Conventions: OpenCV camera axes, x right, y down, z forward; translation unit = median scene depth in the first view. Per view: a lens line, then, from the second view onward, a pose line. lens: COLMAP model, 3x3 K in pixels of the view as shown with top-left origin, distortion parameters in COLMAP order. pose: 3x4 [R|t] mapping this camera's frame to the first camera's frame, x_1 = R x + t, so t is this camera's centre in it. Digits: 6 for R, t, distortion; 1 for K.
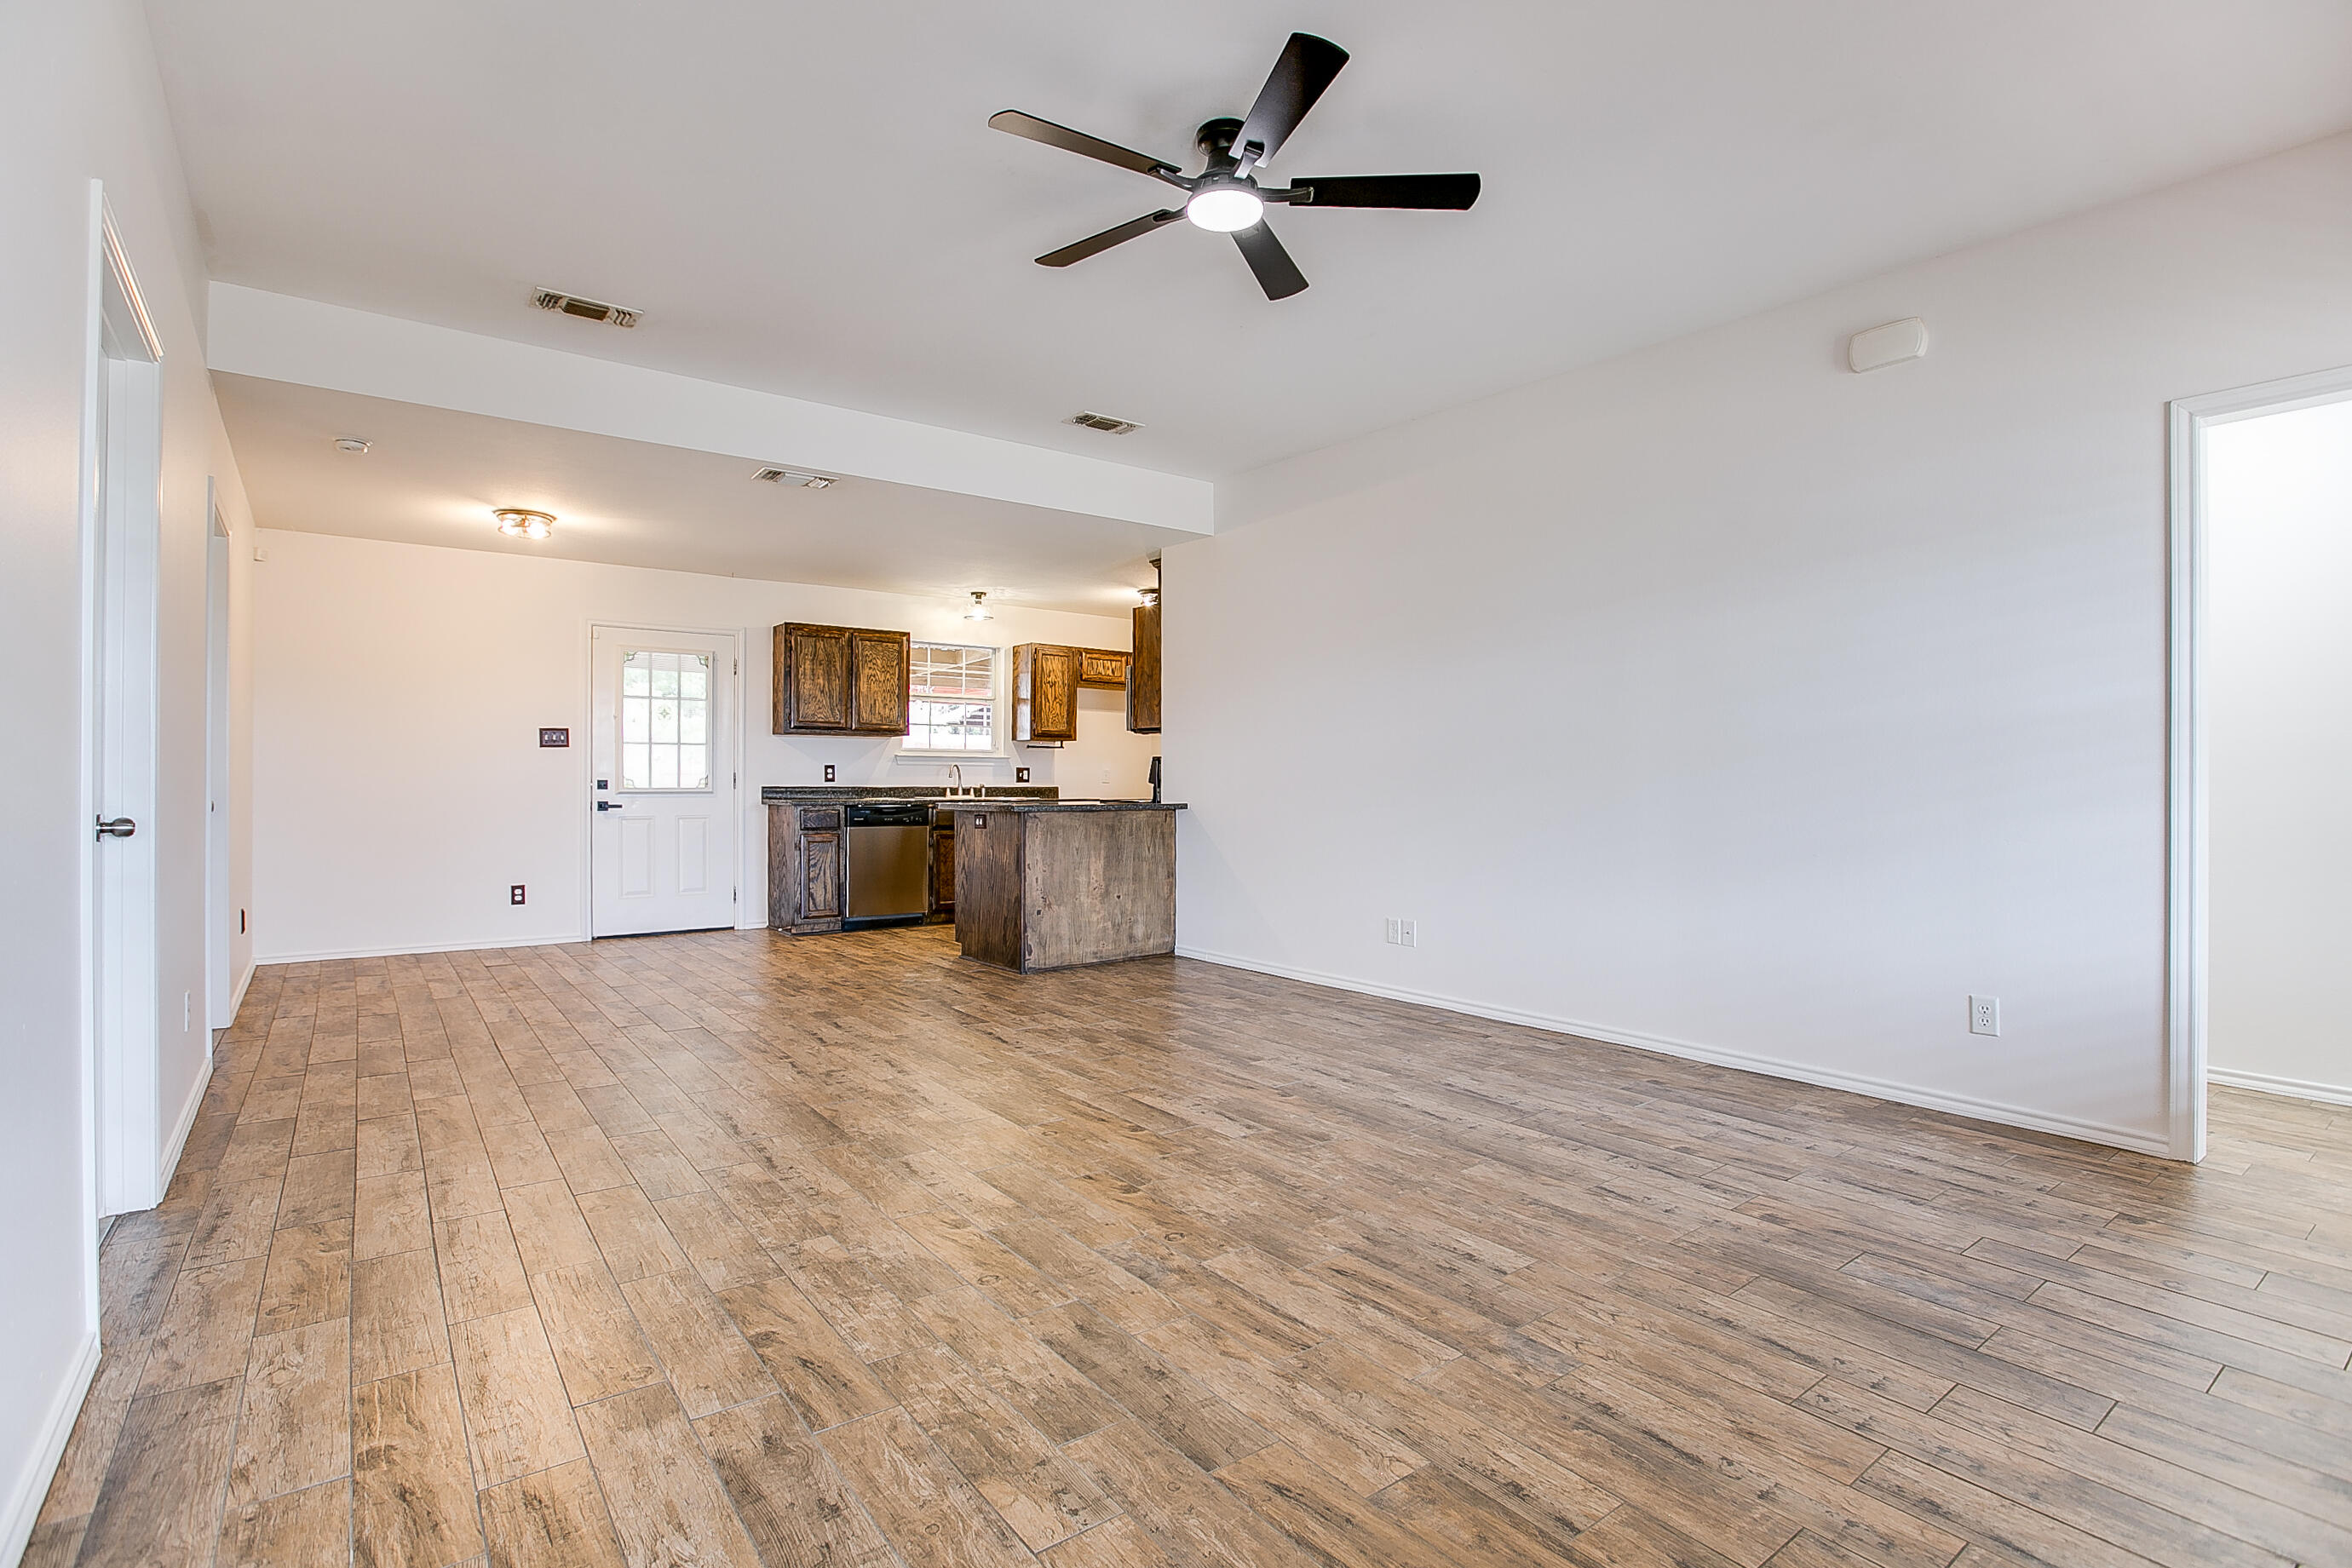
lens RADIAL K [[1118.2, 0, 1158.5], [0, 1118.2, 778.4], [0, 0, 1]] dist [-0.057413, 0.028688]
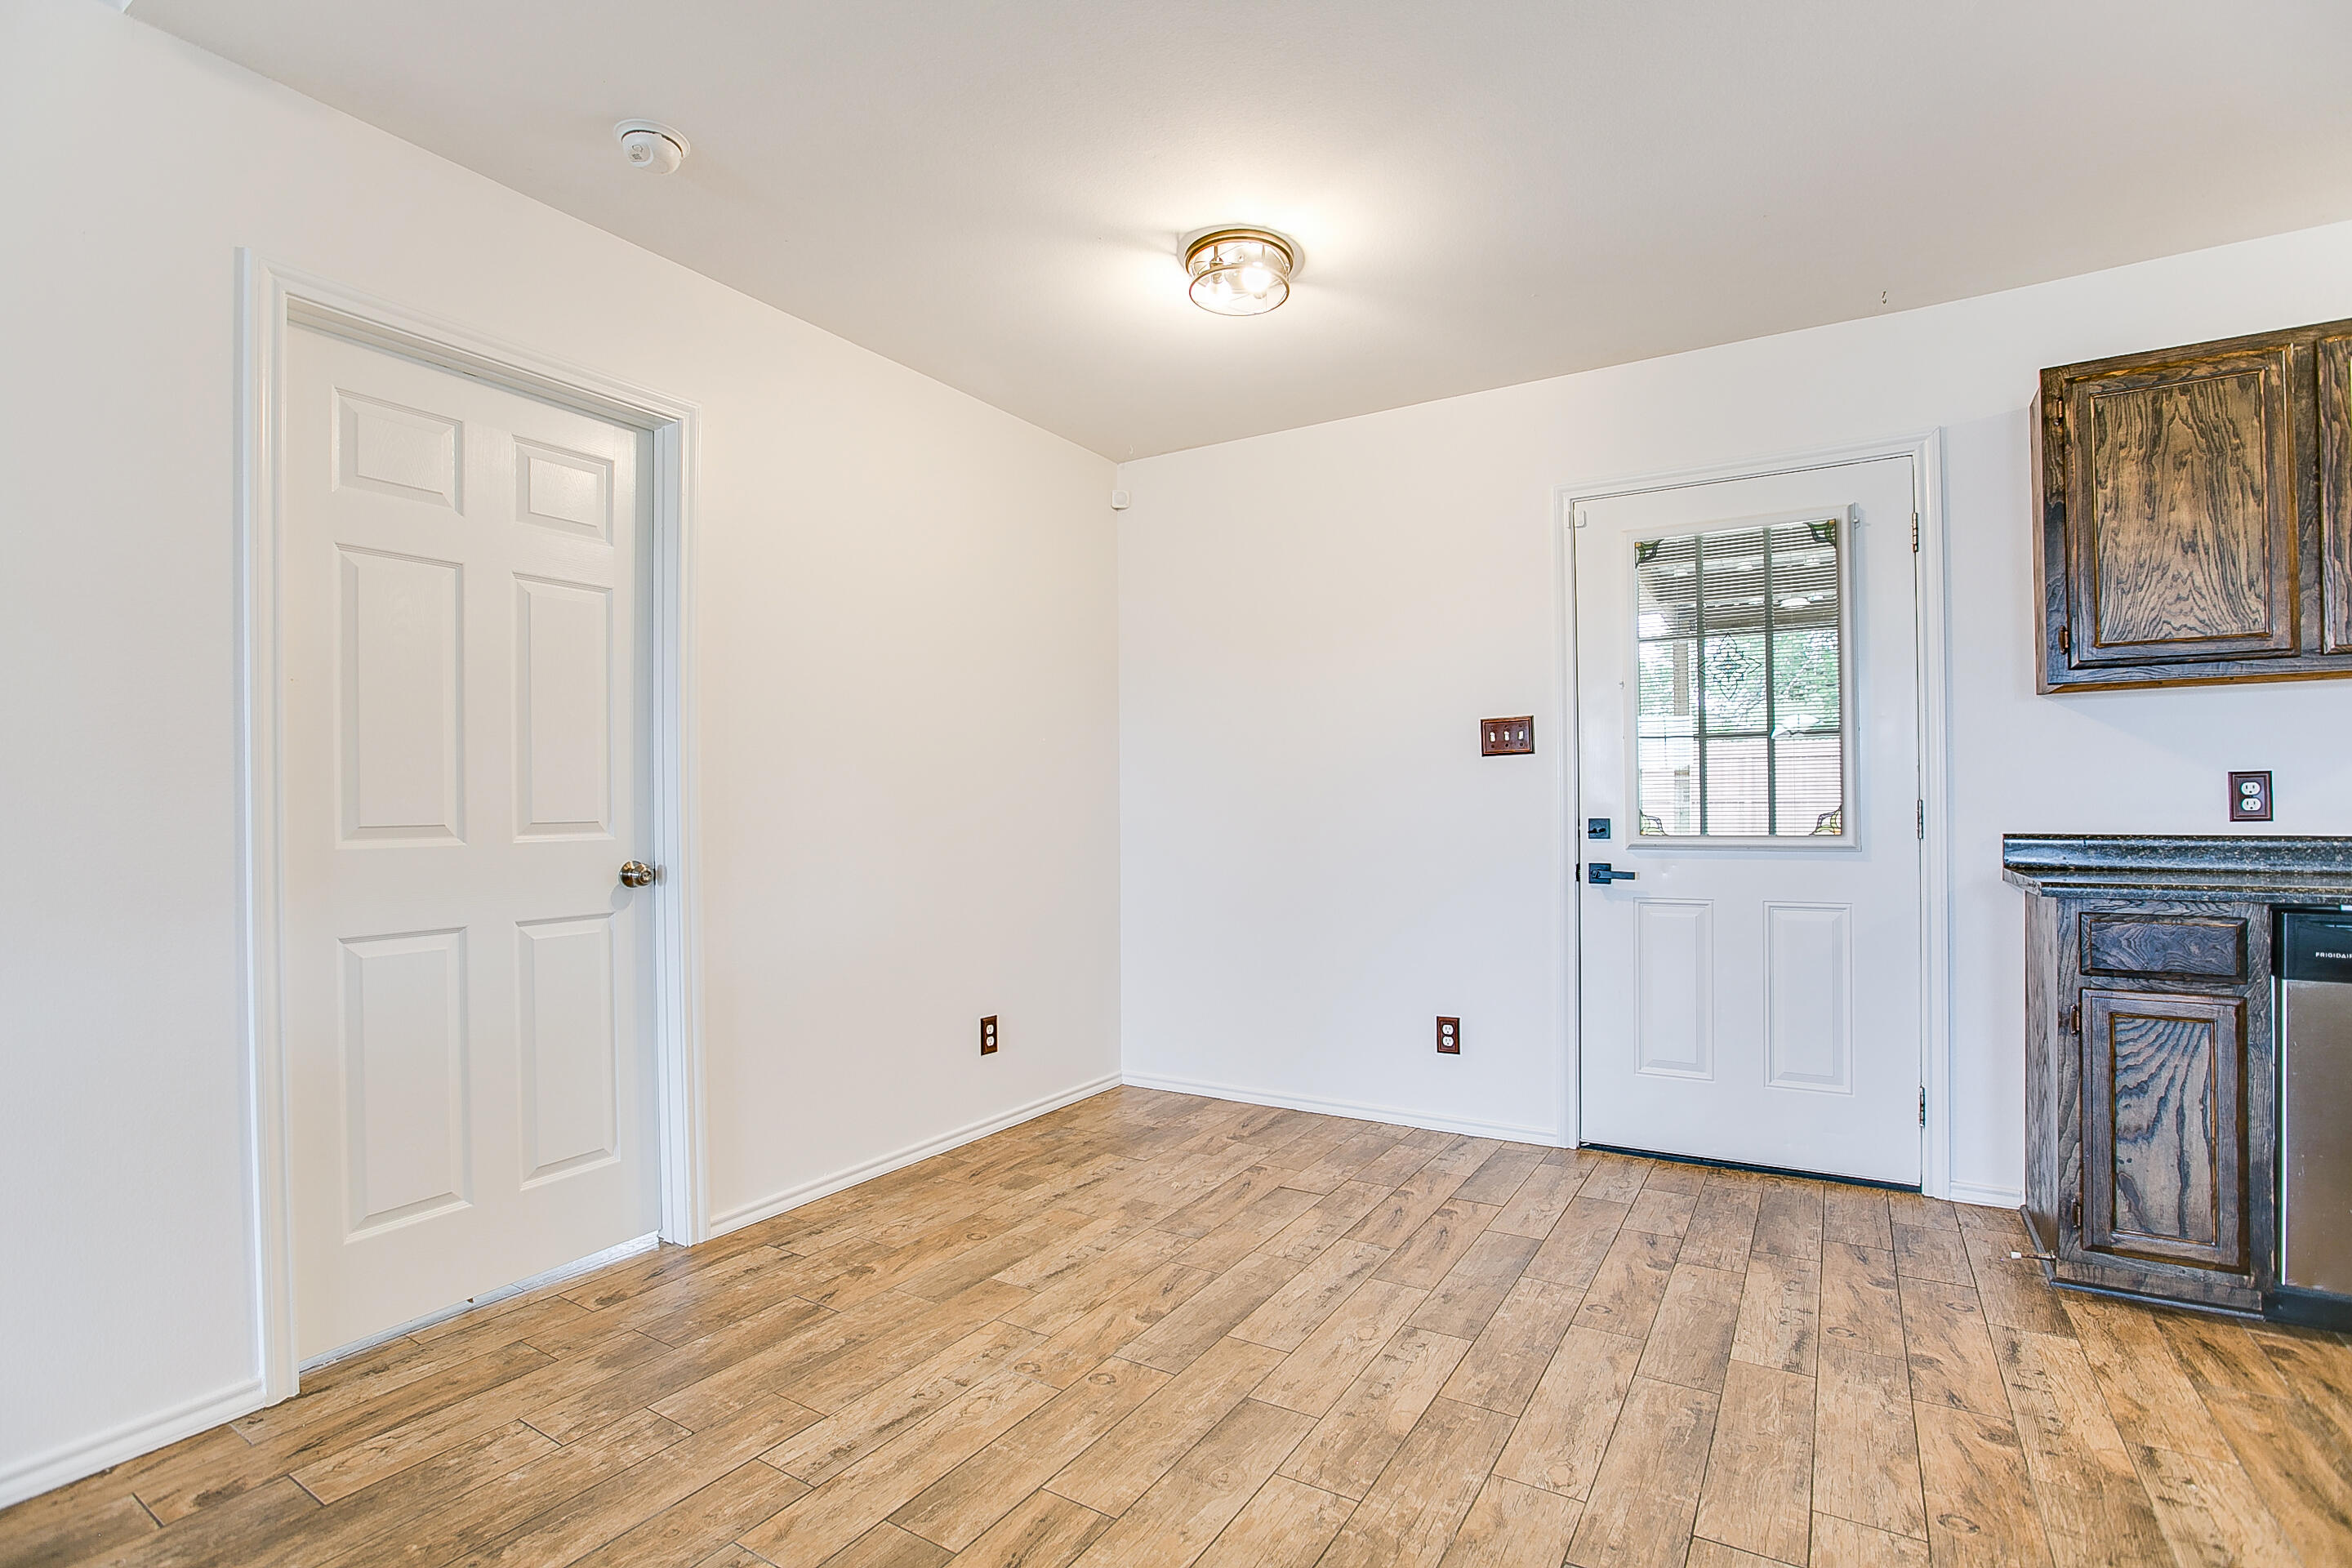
lens RADIAL K [[1095.5, 0, 1179.3], [0, 1095.5, 802.6], [0, 0, 1]] dist [-0.045743, 0.014718]
pose [[0.366964, -0.012305, -0.930154, -0.154823], [0.009178, 0.999912, -0.009607, -0.003379], [0.930190, -0.005011, 0.367045, 0.773611]]
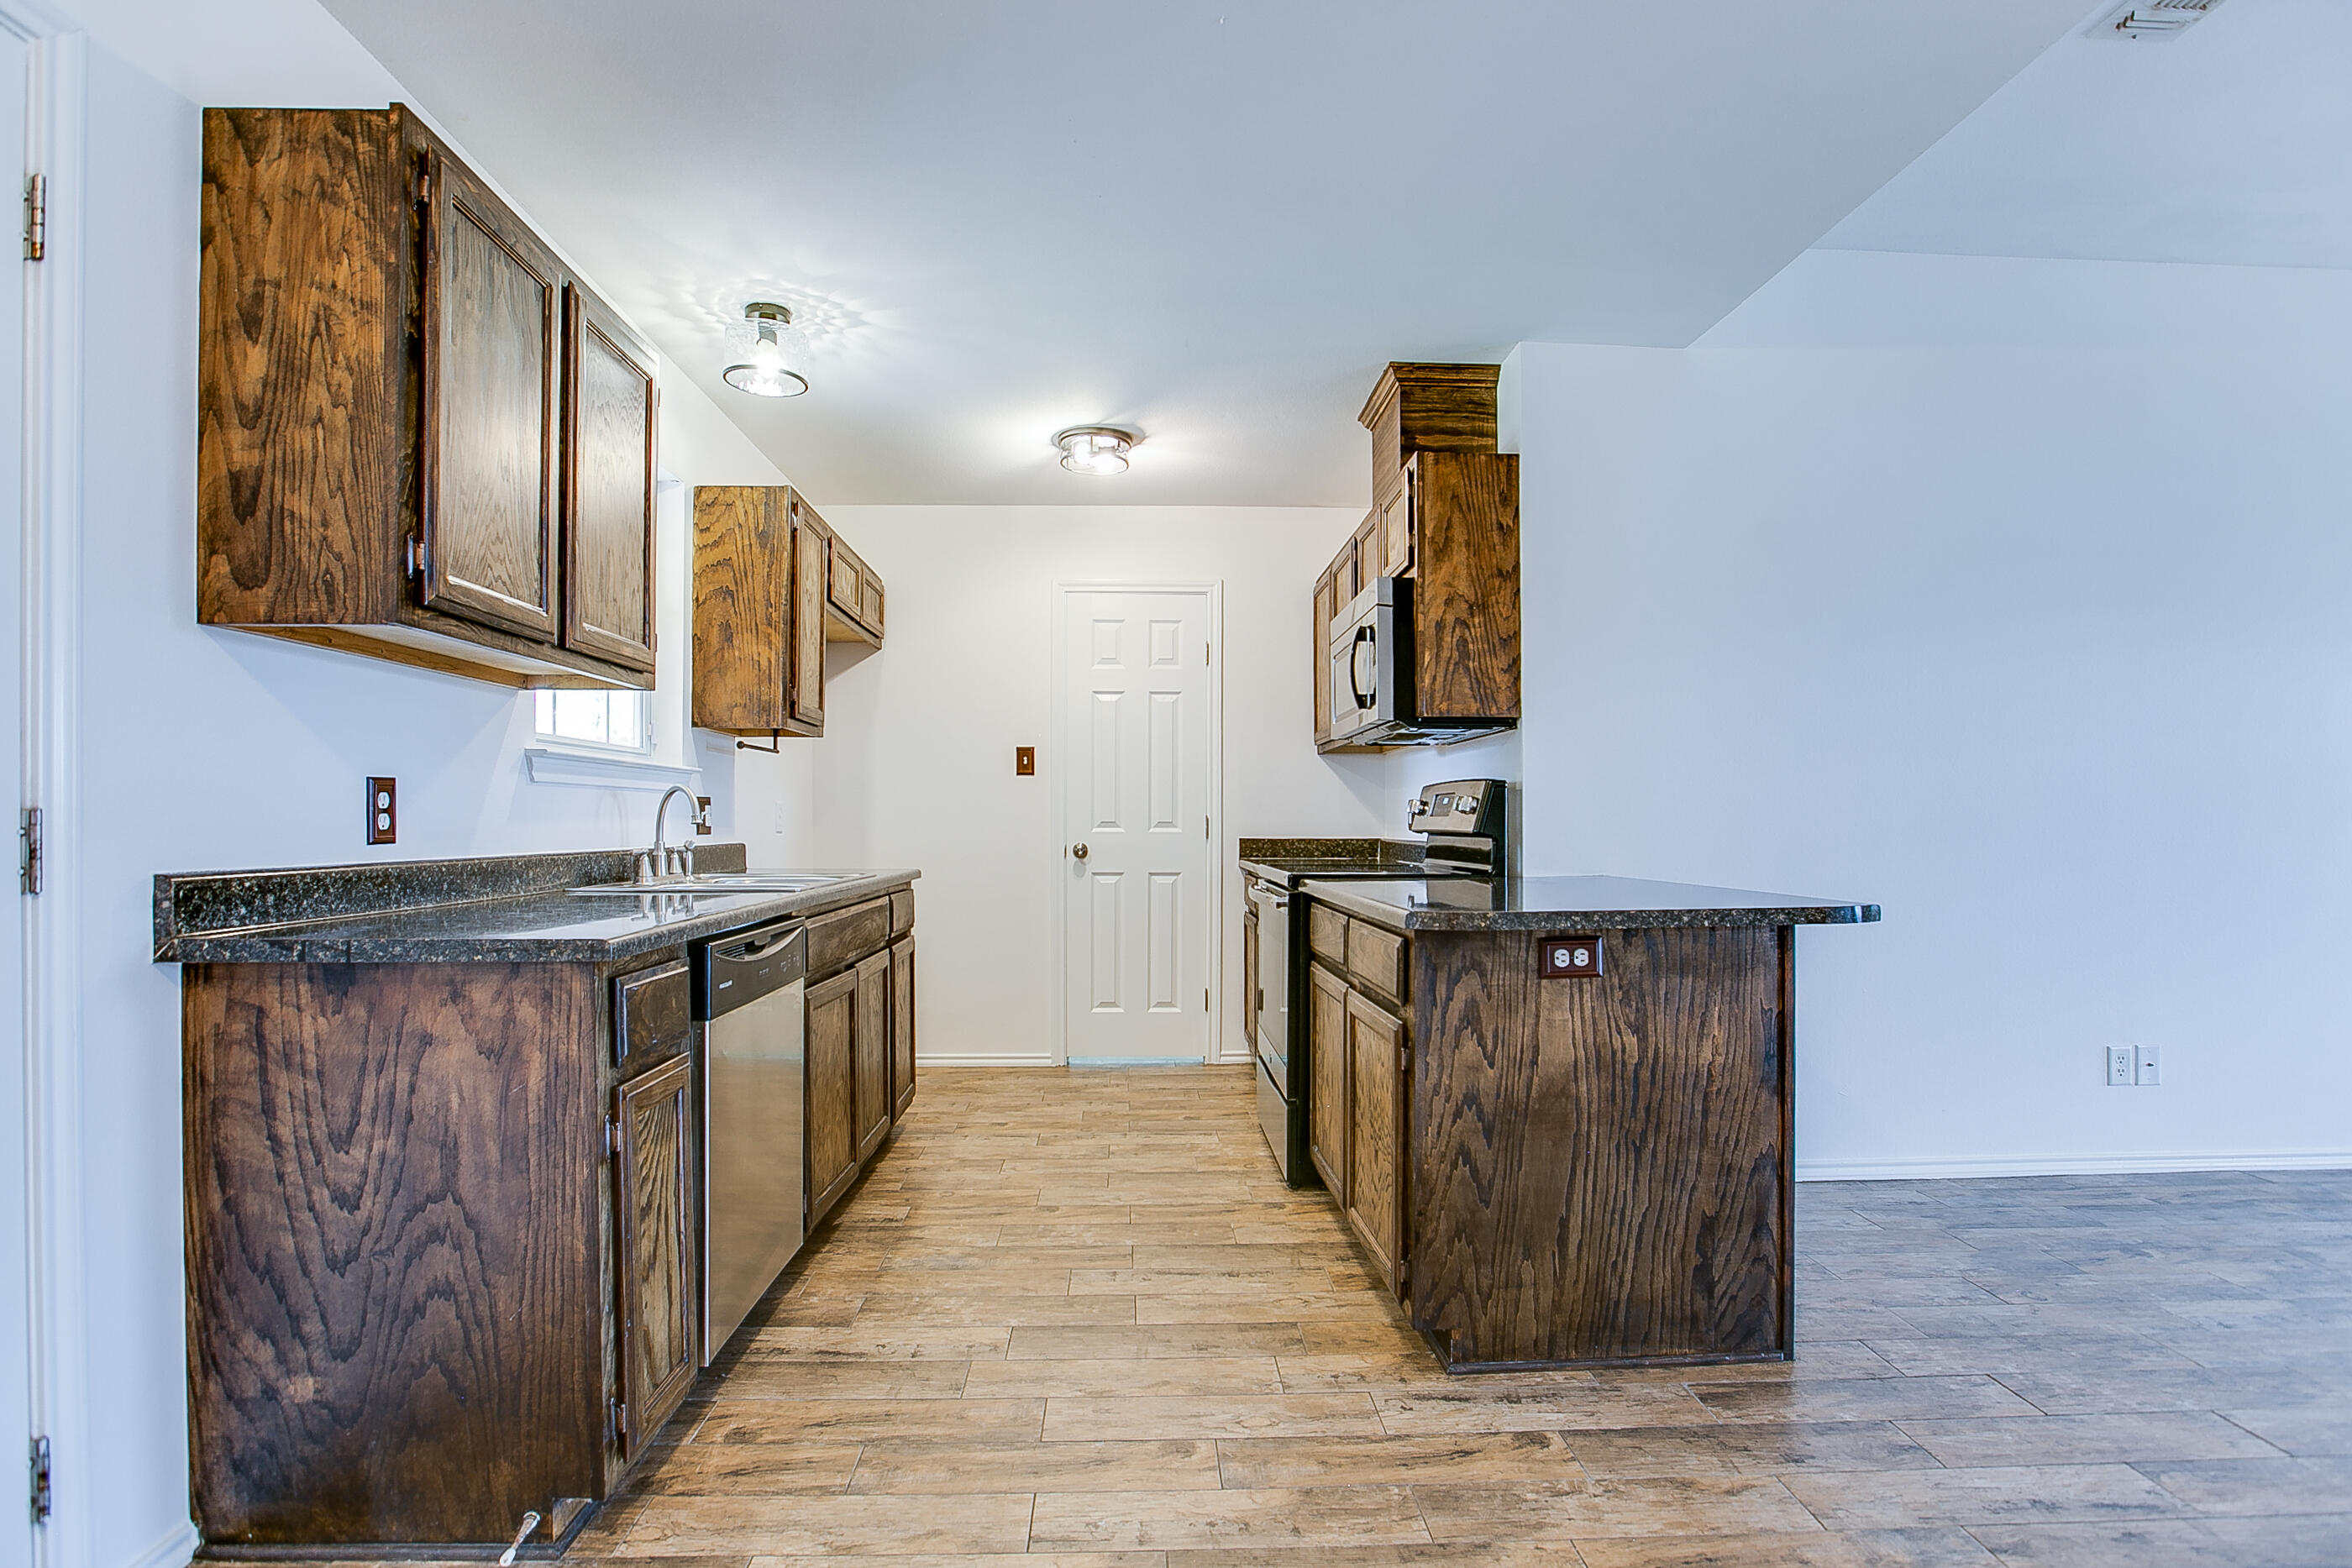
lens RADIAL K [[1136.2, 0, 1169.9], [0, 1136.2, 827.6], [0, 0, 1]] dist [-0.015737, 0.000311]
pose [[0.570183, -0.007868, 0.821480, -0.535815], [-0.000637, 0.999950, 0.010019, -0.004415], [-0.821518, -0.006236, 0.570149, 0.941226]]
